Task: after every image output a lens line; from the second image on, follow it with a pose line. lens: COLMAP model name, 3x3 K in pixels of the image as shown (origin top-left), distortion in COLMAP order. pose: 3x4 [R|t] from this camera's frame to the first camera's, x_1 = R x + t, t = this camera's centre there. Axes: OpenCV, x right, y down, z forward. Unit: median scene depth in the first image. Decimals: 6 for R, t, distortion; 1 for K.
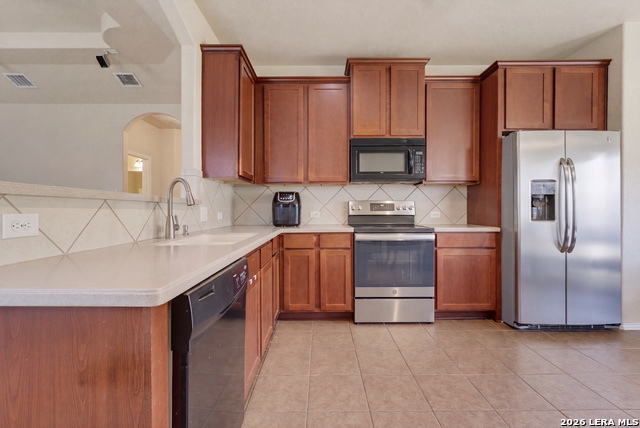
lens RADIAL K [[292.6, 0, 321.2], [0, 292.6, 212.7], [0, 0, 1]] dist [-0.018957, -0.000334]
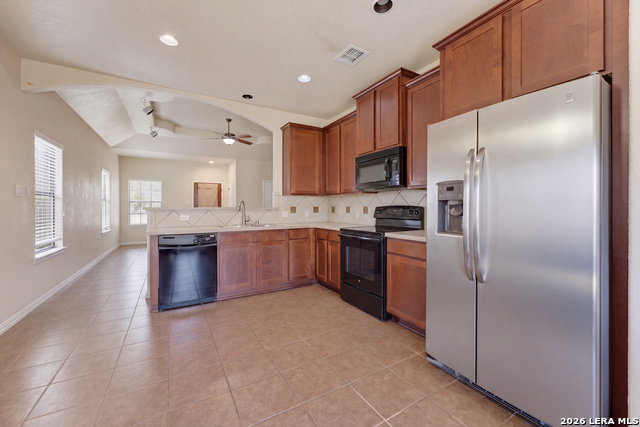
lens RADIAL K [[256.9, 0, 316.8], [0, 256.9, 208.5], [0, 0, 1]] dist [-0.002771, -0.000031]
pose [[0.505697, 0.006336, -0.862688, 1.000236], [-0.009791, 0.999951, 0.001605, -0.032643], [0.862656, 0.007635, 0.505734, 0.287883]]
